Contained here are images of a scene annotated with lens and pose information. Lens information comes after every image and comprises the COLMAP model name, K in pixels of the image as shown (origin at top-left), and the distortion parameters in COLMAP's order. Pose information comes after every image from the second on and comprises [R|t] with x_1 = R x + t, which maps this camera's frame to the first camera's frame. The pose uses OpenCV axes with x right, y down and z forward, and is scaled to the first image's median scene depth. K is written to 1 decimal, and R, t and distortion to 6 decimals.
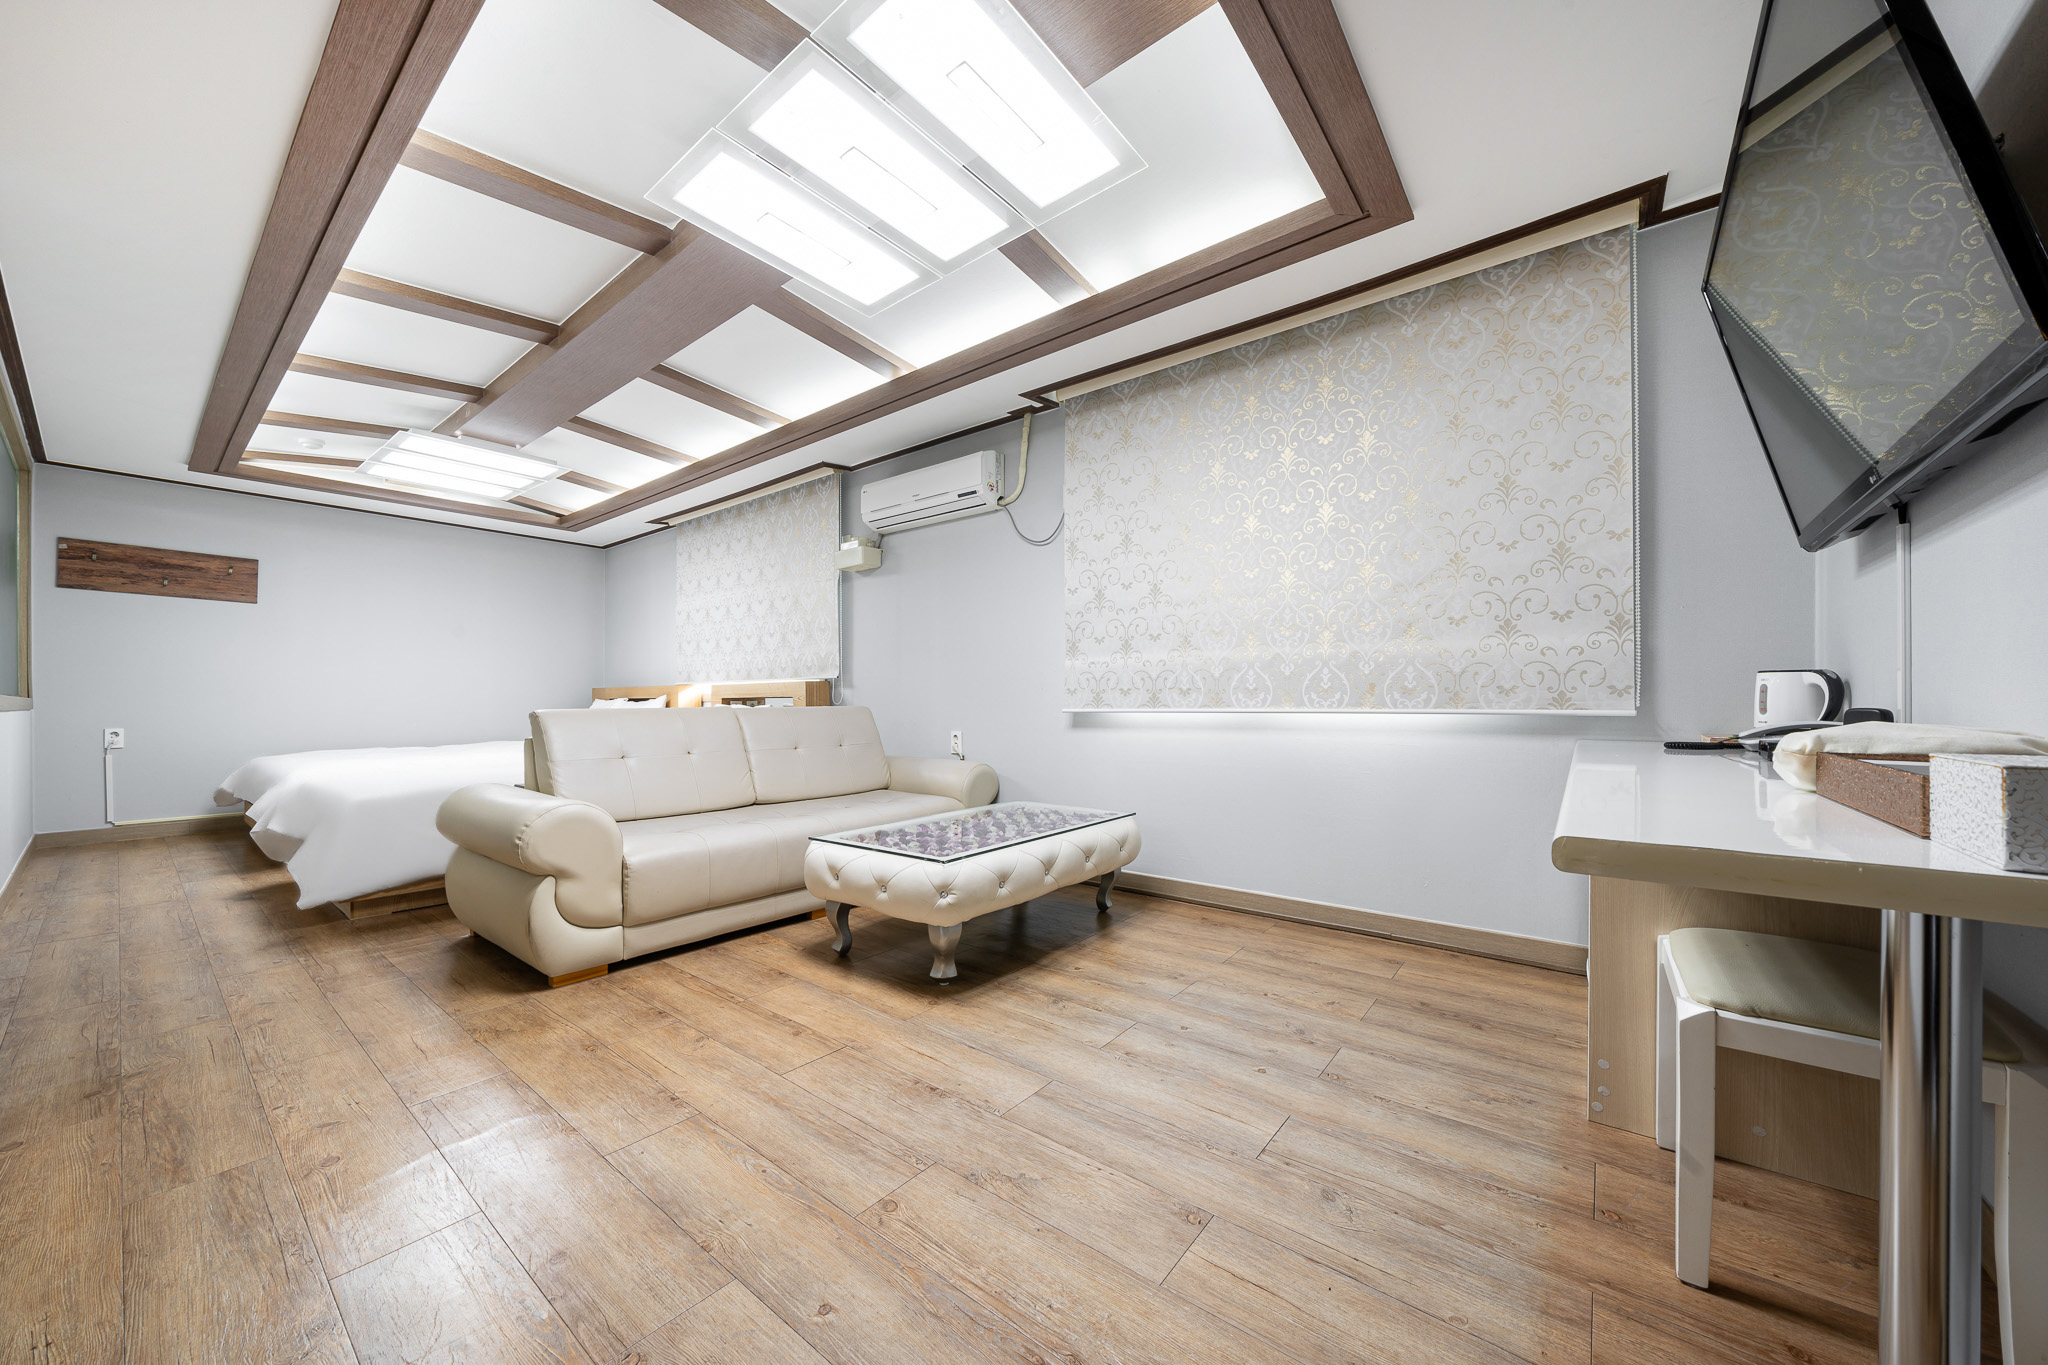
lens RADIAL K [[710.5, 0, 1015.1], [0, 710.5, 700.4], [0, 0, 1]] dist [-0.002133, -0.000051]
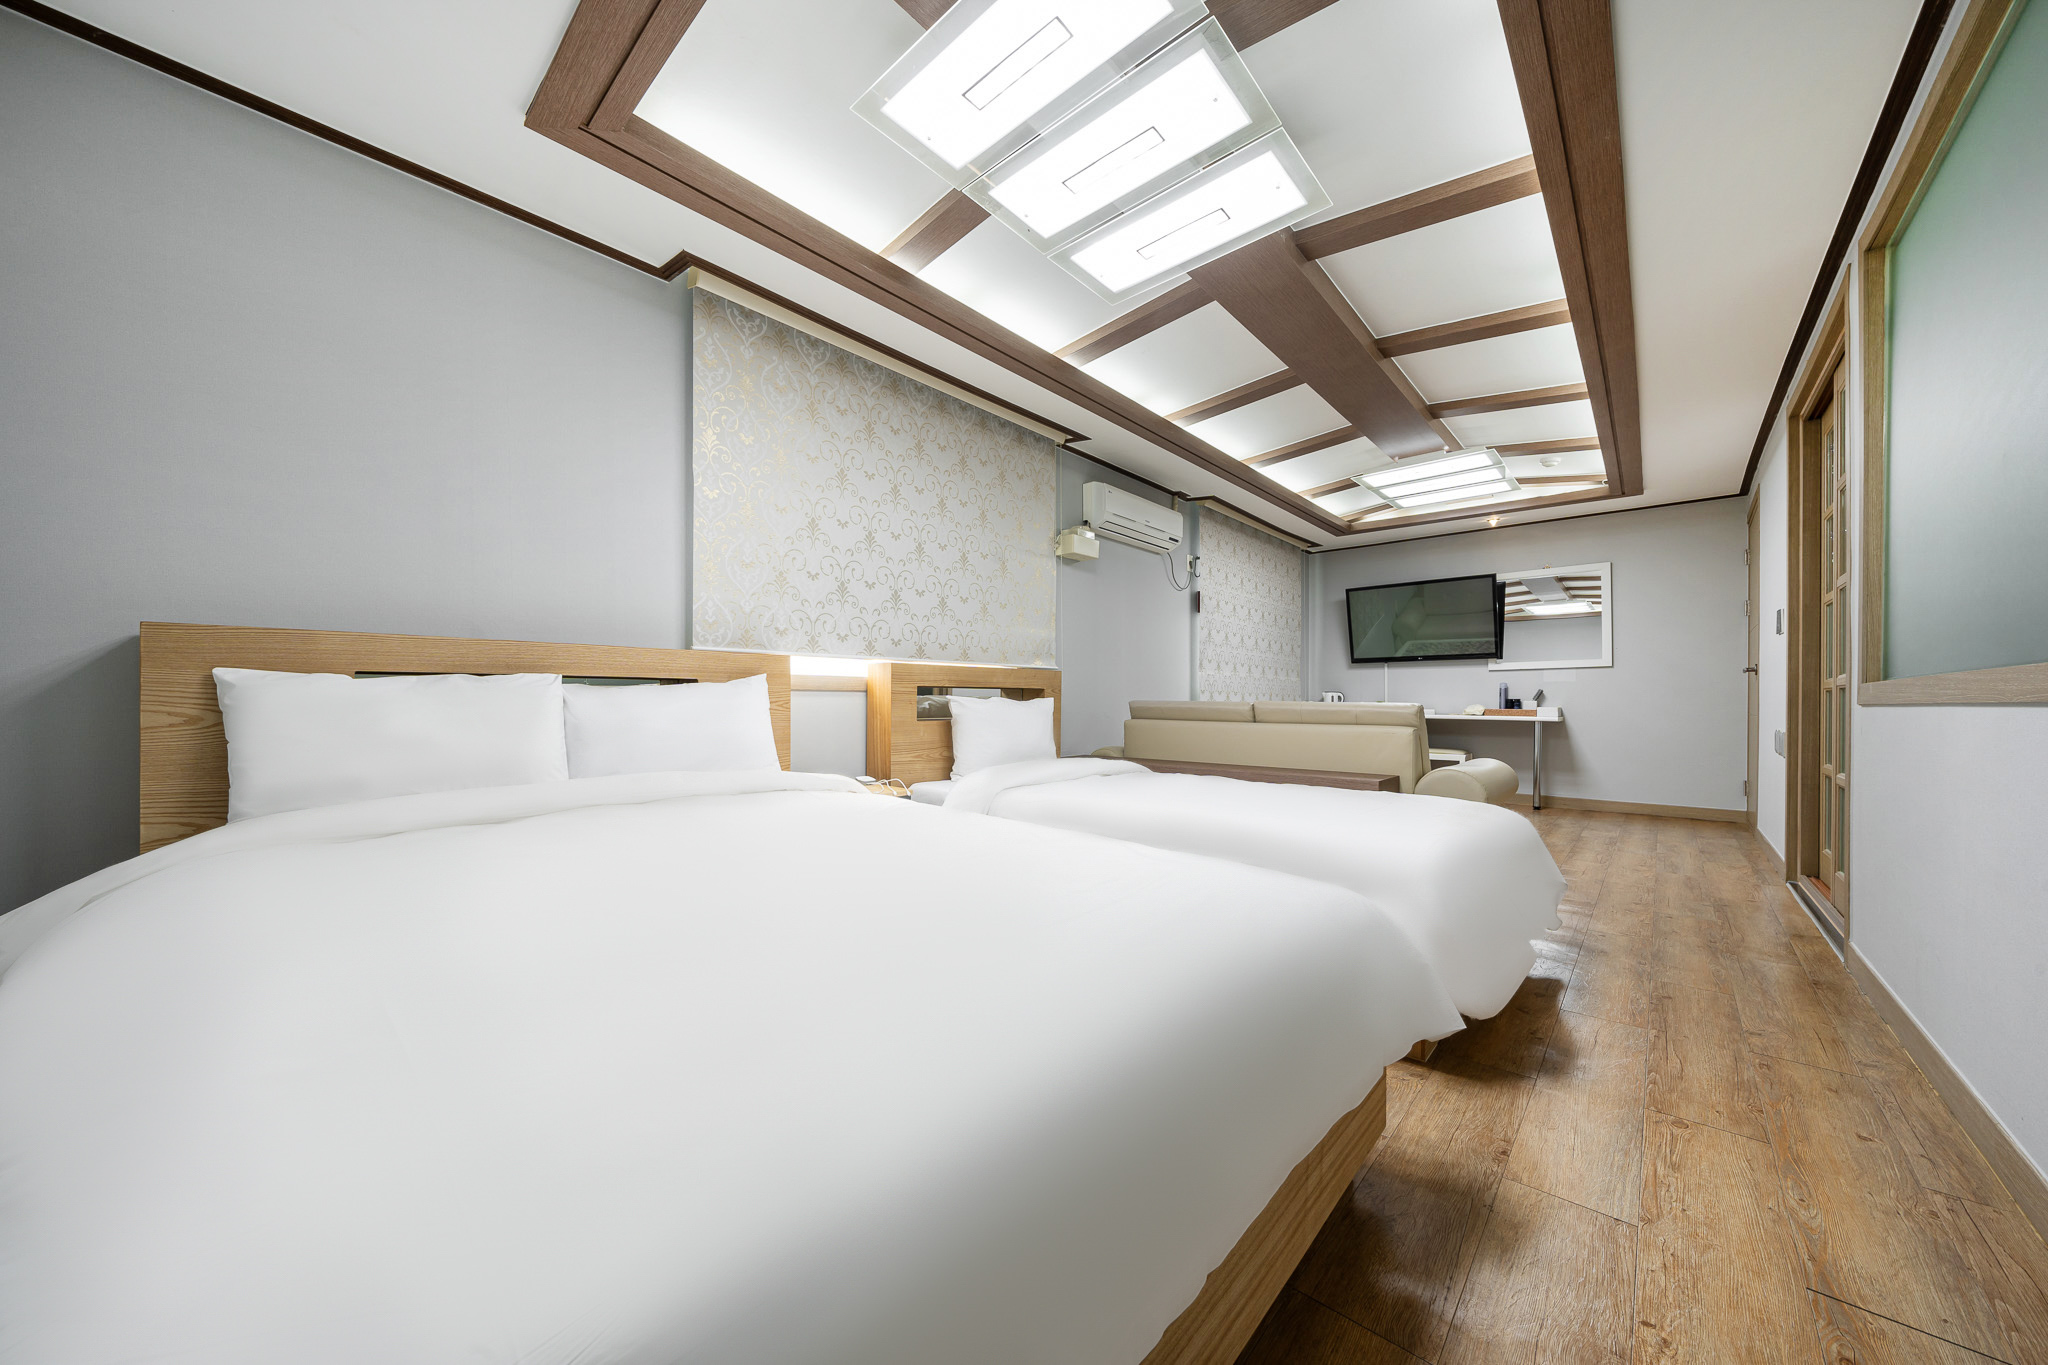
lens RADIAL K [[710.5, 0, 1015.1], [0, 710.5, 700.4], [0, 0, 1]] dist [-0.002133, -0.000051]
pose [[-0.056732, -0.001216, -0.998389, 0.692017], [-0.004895, 0.999988, -0.000939, 0.041835], [0.998377, 0.004834, -0.056737, 0.744951]]
